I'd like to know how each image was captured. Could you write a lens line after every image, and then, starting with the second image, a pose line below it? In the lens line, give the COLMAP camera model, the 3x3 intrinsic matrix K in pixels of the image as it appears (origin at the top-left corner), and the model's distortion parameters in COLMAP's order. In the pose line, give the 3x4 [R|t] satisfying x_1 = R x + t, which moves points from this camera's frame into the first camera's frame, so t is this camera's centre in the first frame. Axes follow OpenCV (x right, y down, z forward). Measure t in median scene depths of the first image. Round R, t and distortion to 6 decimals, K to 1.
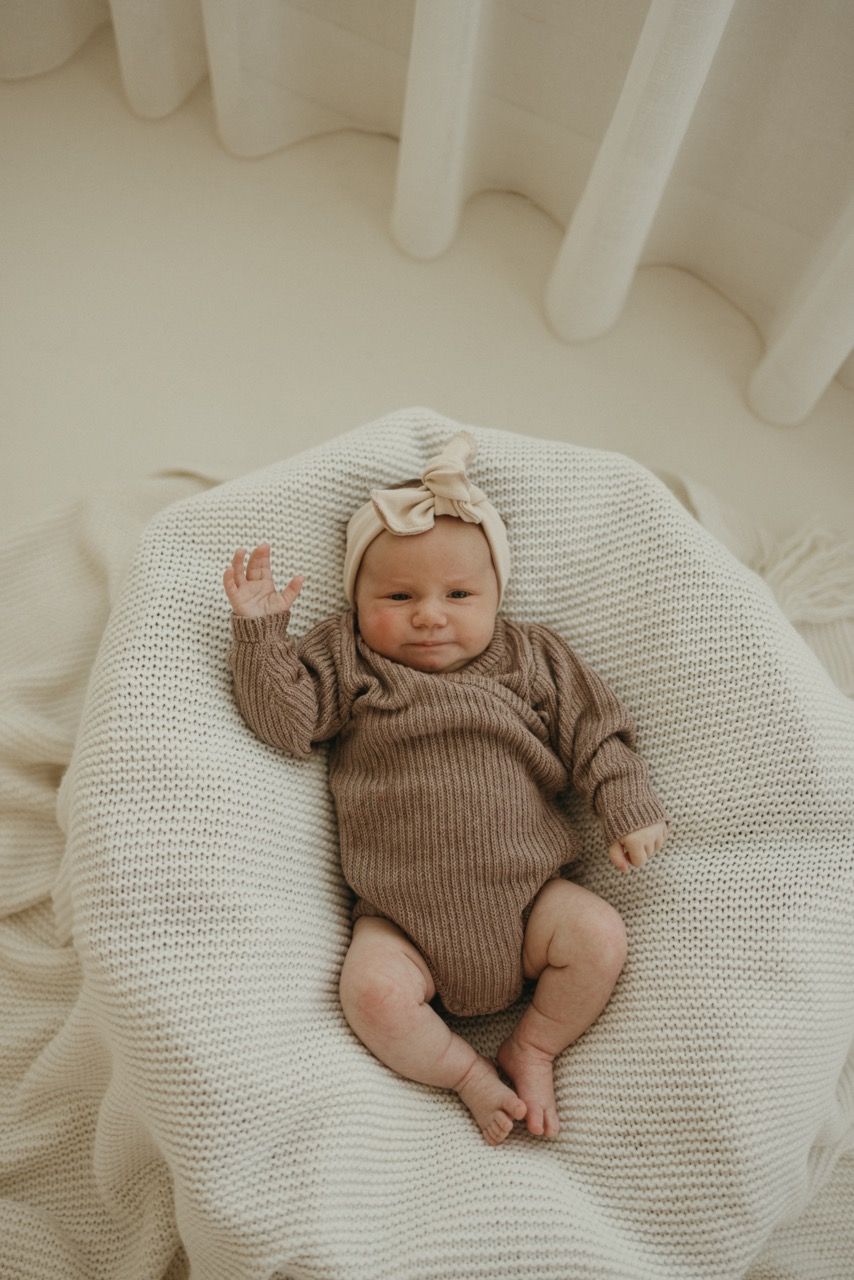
lens RADIAL K [[1158.3, 0, 427.0], [0, 1158.3, 640.0], [0, 0, 1]] dist [-0.109984, 0.010864]
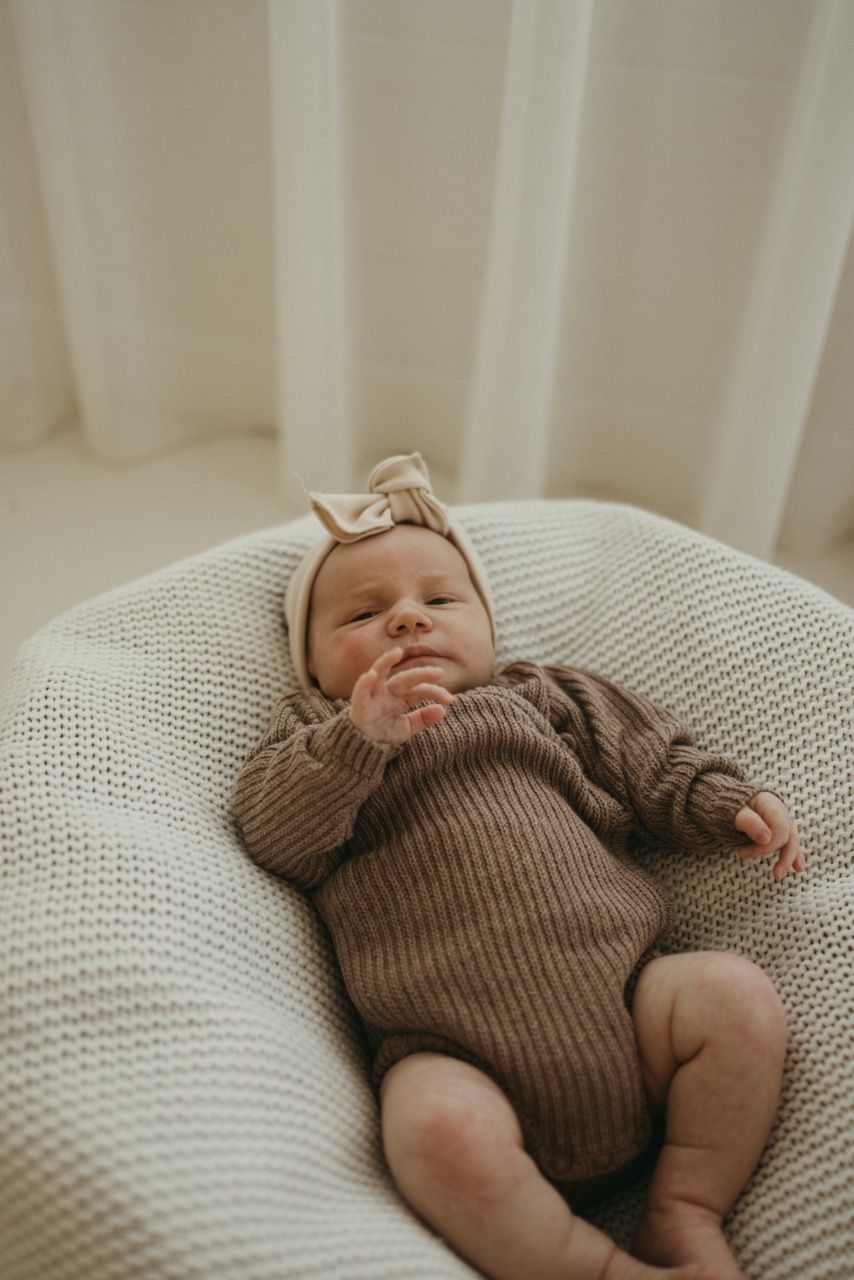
lens RADIAL K [[1158.3, 0, 427.0], [0, 1158.3, 640.0], [0, 0, 1]] dist [-0.109984, 0.010864]
pose [[0.981684, -0.149351, 0.118283, -0.073499], [0.185267, 0.893104, -0.409928, 0.289452], [-0.044415, 0.424333, 0.904416, 0.295514]]
